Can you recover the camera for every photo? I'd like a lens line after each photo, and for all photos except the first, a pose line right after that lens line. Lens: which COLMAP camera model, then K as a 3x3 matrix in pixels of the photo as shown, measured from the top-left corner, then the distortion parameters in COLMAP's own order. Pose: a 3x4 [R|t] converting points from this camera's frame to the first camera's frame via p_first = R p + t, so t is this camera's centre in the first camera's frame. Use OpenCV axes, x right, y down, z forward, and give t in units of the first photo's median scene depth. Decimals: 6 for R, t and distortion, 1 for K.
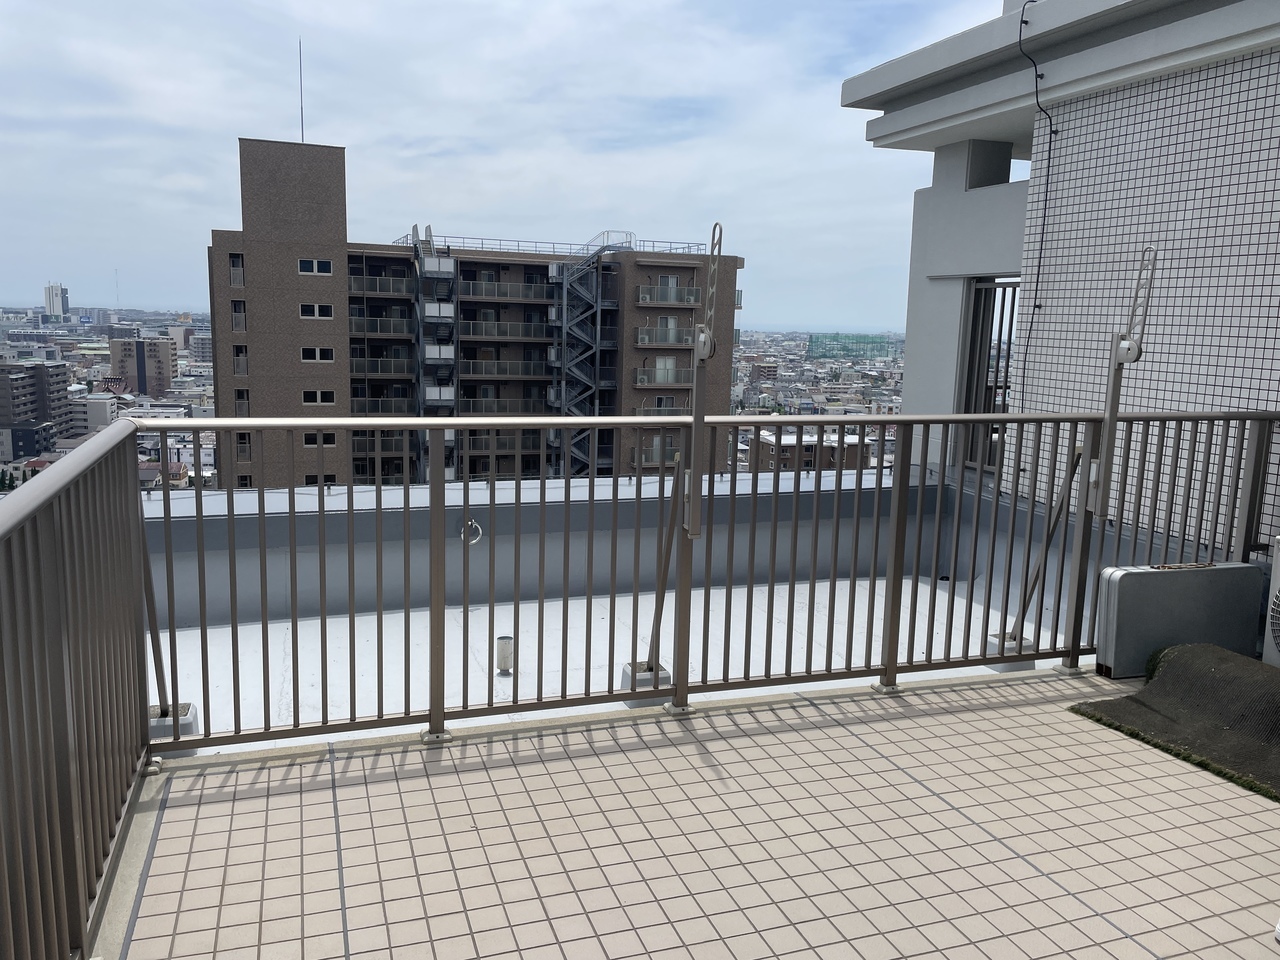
lens RADIAL K [[964.5, 0, 640.0], [0, 964.5, 480.0], [0, 0, 1]] dist [0.118127, -0.157758]
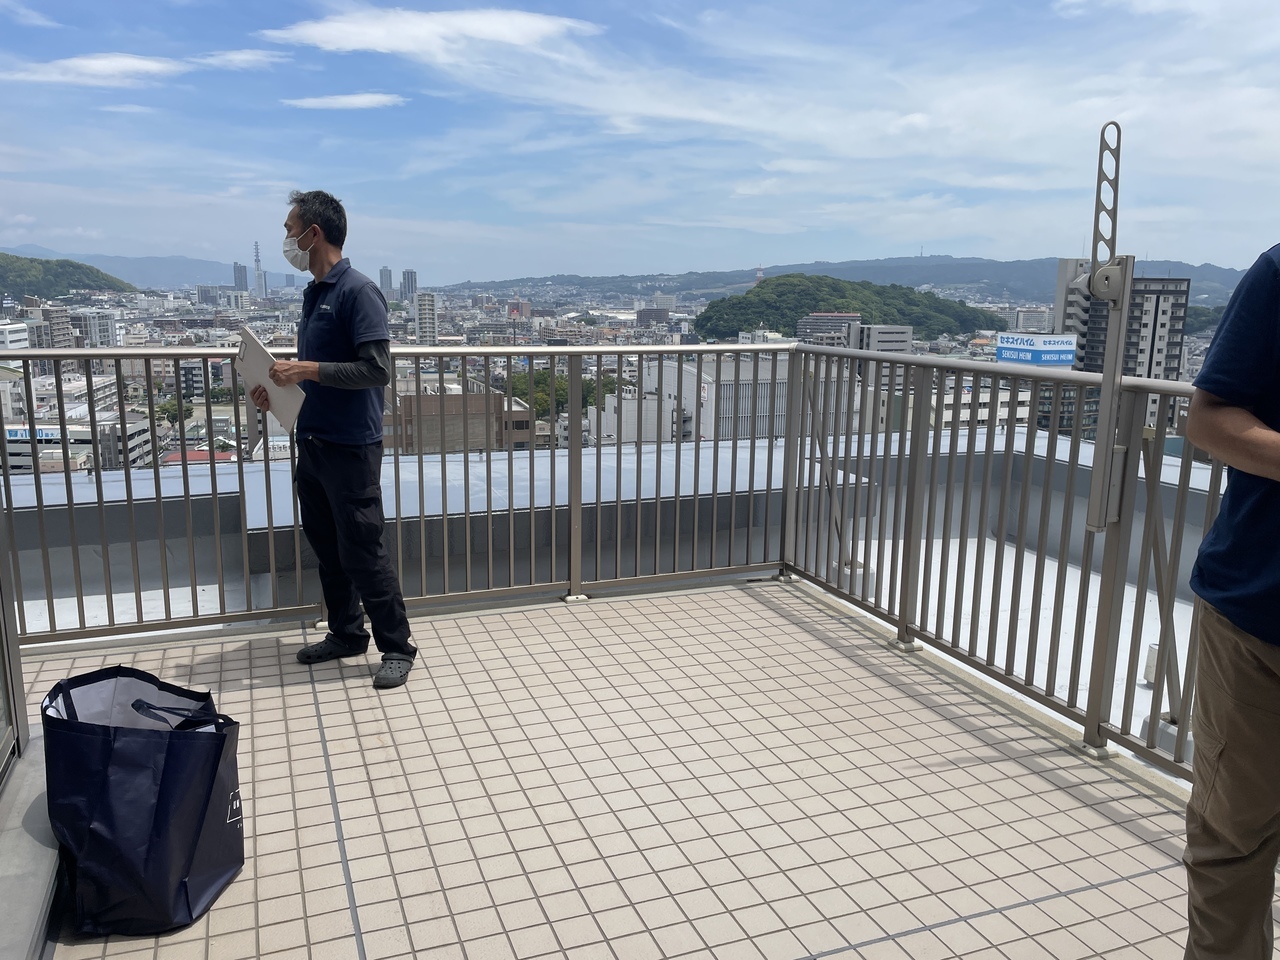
lens RADIAL K [[964.5, 0, 640.0], [0, 964.5, 480.0], [0, 0, 1]] dist [0.118127, -0.157758]
pose [[0.057528, 0.164822, -0.984644, 0.891959], [-0.180682, 0.971709, 0.152101, -0.038422], [0.981858, 0.169158, 0.085681, 0.606960]]
